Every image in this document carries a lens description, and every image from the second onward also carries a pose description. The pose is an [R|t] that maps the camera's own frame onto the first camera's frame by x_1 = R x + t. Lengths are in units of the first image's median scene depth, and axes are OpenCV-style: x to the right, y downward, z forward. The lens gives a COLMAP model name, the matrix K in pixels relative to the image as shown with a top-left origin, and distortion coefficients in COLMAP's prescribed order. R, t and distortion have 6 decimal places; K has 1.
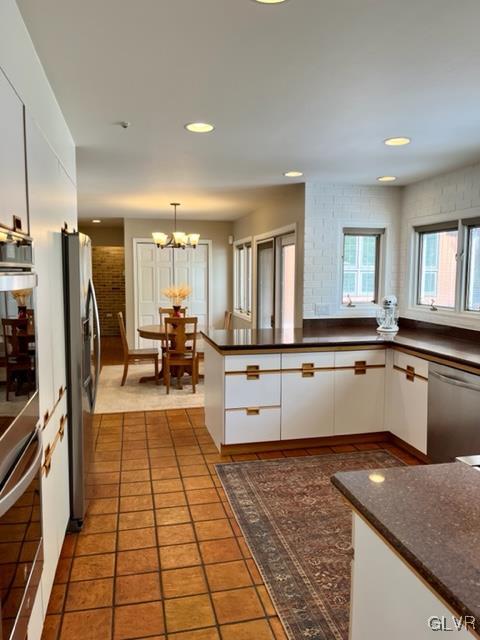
lens RADIAL K [[483.3, 0, 241.5], [0, 483.3, 319.1], [0, 0, 1]] dist [0.037440, -0.048695]
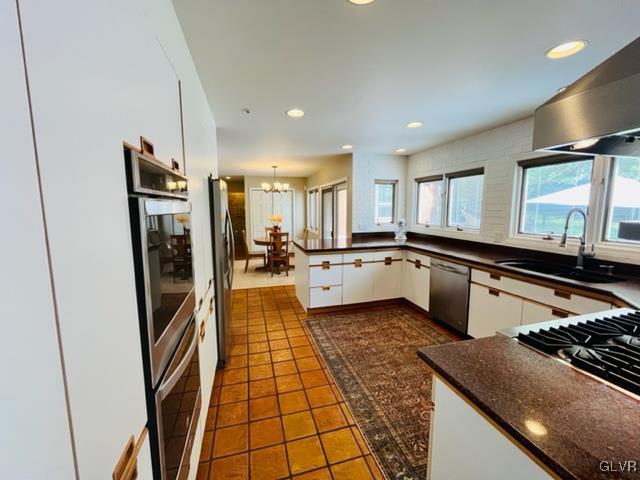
lens RADIAL K [[260.3, 0, 319.1], [0, 260.3, 239.3], [0, 0, 1]] dist [-0.002493, 0.000333]
pose [[0.998879, -0.012289, 0.045709, -0.041663], [0.011162, 0.999630, 0.024813, -0.001819], [-0.045997, -0.024275, 0.998647, 0.107956]]
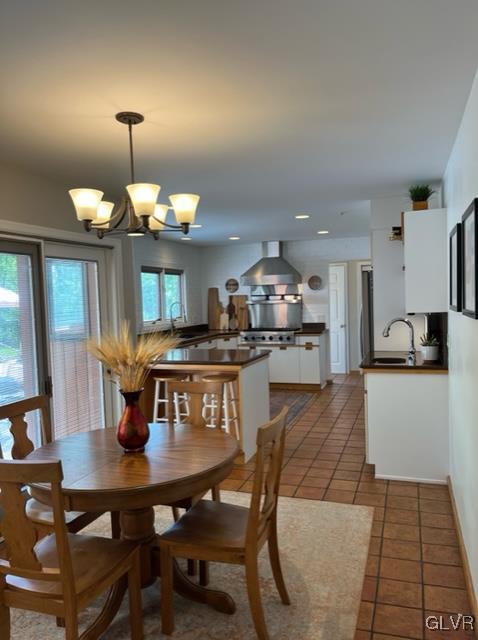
lens RADIAL K [[483.3, 0, 244.3], [0, 483.3, 319.6], [0, 0, 1]] dist [0.037440, -0.048695]
pose [[-0.852743, -0.003792, 0.522317, -0.633419], [0.072525, 0.989428, 0.125589, -0.186419], [-0.517272, 0.144977, -0.843452, 1.979209]]
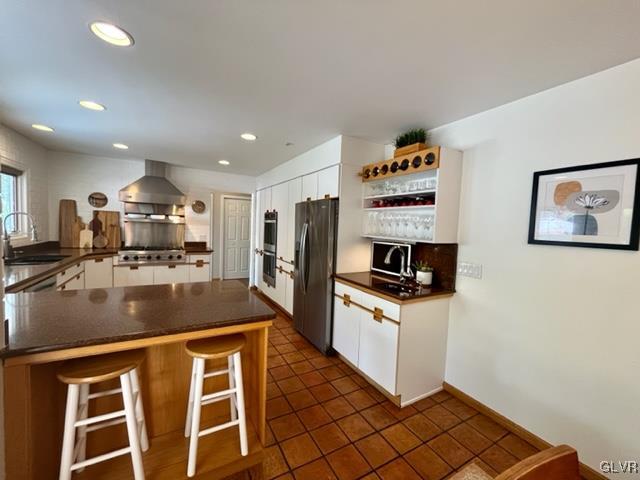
lens RADIAL K [[260.3, 0, 324.0], [0, 260.3, 239.5], [0, 0, 1]] dist [-0.002493, 0.000333]
pose [[-0.956433, -0.029272, -0.290482, -0.161895], [-0.071857, 0.987956, 0.137036, -0.135232], [0.282972, 0.151939, -0.947017, 1.567642]]
